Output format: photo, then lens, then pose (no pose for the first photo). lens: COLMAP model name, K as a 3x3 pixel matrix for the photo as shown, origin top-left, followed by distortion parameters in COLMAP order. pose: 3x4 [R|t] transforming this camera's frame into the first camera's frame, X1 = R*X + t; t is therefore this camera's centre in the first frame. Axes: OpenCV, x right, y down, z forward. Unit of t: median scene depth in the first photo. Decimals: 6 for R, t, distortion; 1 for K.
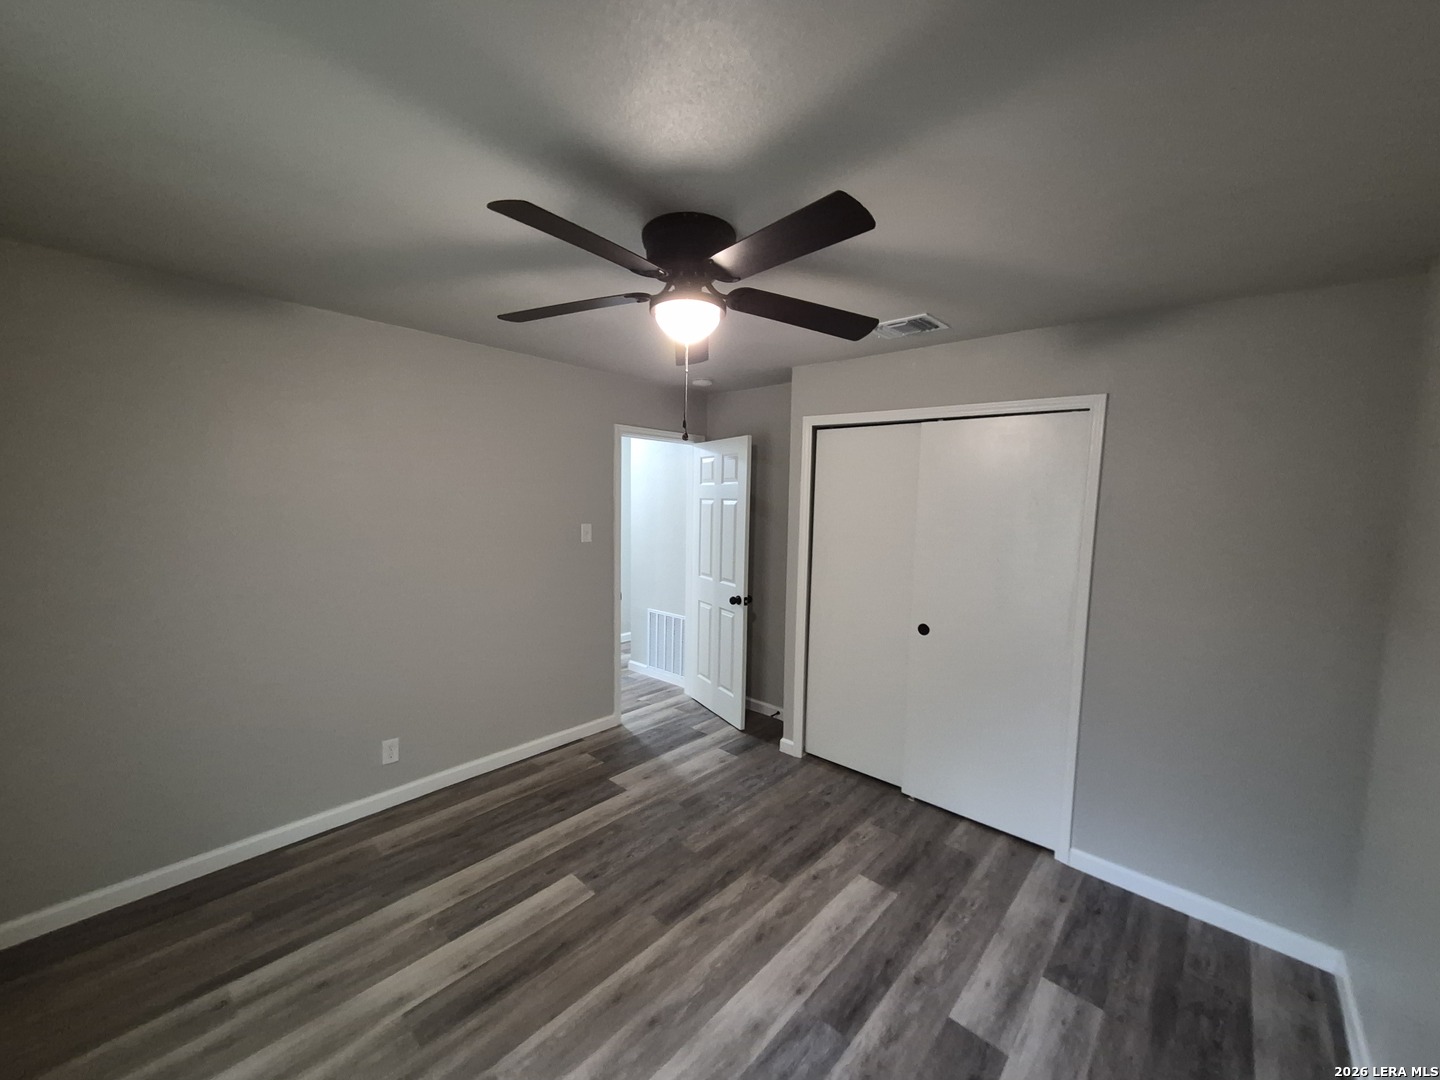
lens RADIAL K [[565.3, 0, 714.1], [0, 565.3, 540.0], [0, 0, 1]] dist [0.008026, -0.001099]
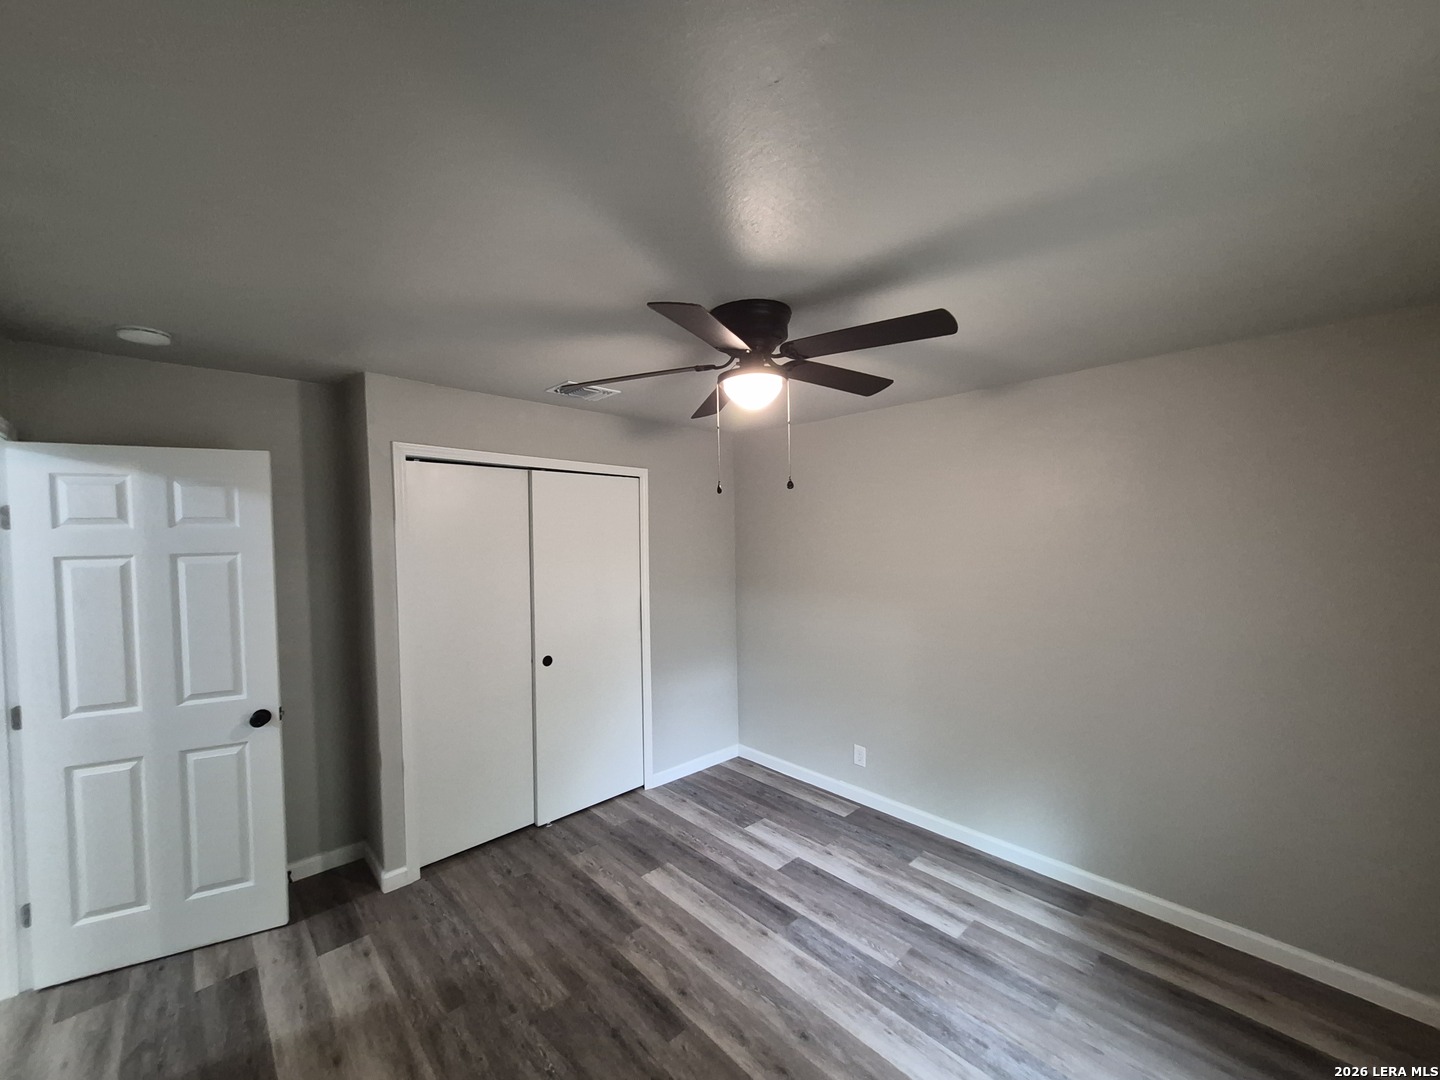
lens RADIAL K [[565.3, 0, 707.0], [0, 565.3, 533.9], [0, 0, 1]] dist [0.008026, -0.001099]
pose [[0.081031, -0.026197, 0.996367, -0.858769], [0.091628, 0.995617, 0.018725, -0.095922], [-0.992491, 0.089777, 0.083077, 0.742816]]
